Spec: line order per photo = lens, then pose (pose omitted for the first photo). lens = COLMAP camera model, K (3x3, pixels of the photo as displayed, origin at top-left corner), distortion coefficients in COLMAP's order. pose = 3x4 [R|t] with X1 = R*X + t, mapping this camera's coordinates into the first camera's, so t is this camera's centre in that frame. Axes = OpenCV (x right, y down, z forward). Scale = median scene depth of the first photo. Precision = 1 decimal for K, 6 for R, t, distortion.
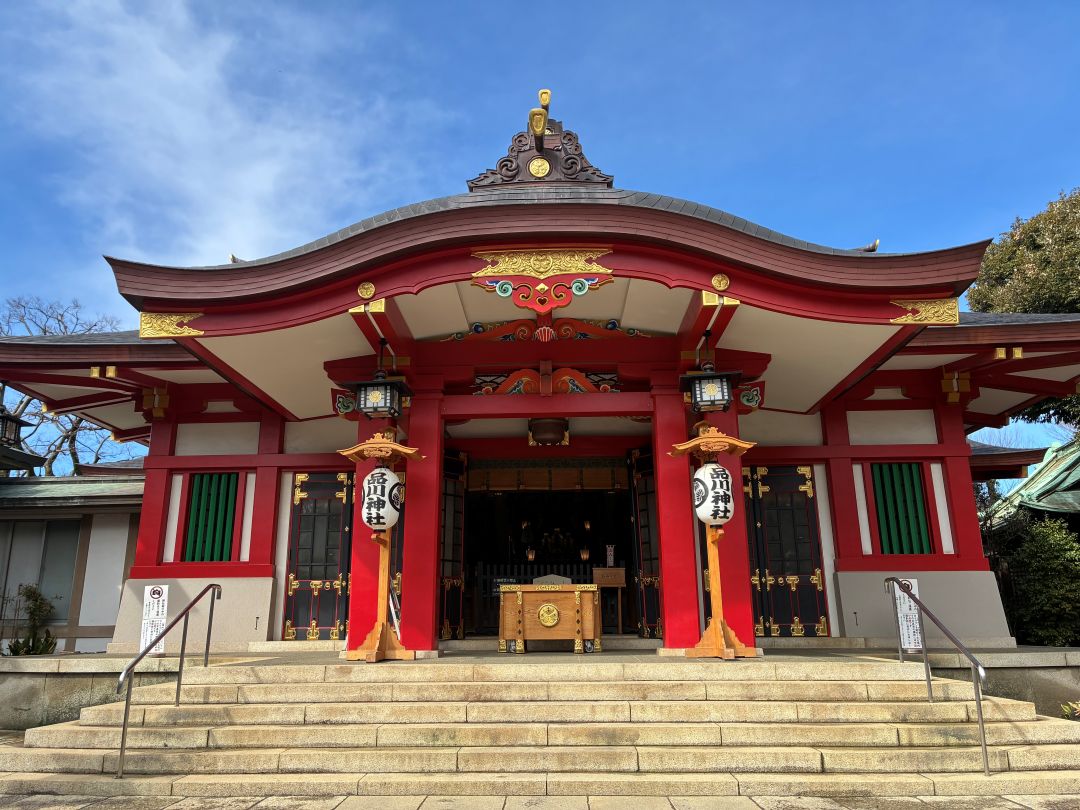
lens RADIAL K [[817.0, 0, 540.0], [0, 817.0, 405.0], [0, 0, 1]] dist [0.064849, -0.080520]
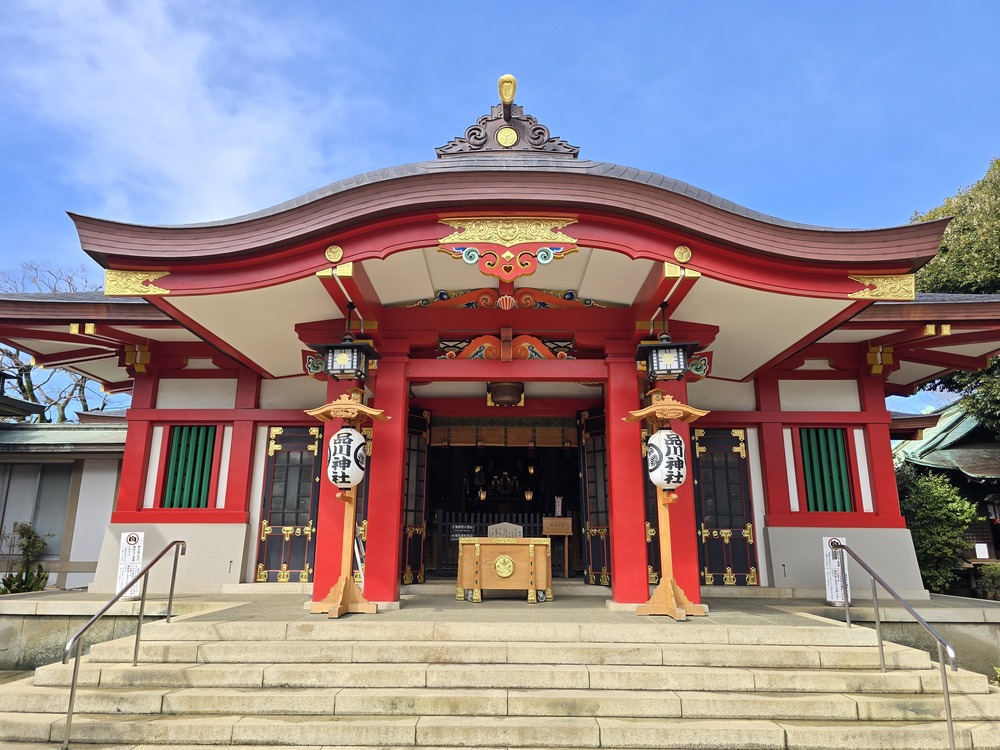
lens RADIAL K [[661.6, 0, 503.0], [0, 661.6, 382.7], [0, 0, 1]] dist [0.080785, -0.072267]
pose [[0.999531, 0.020239, 0.022968, -0.016174], [-0.020870, 0.999401, 0.027596, -0.006817], [-0.022396, -0.028062, 0.999355, 0.143943]]
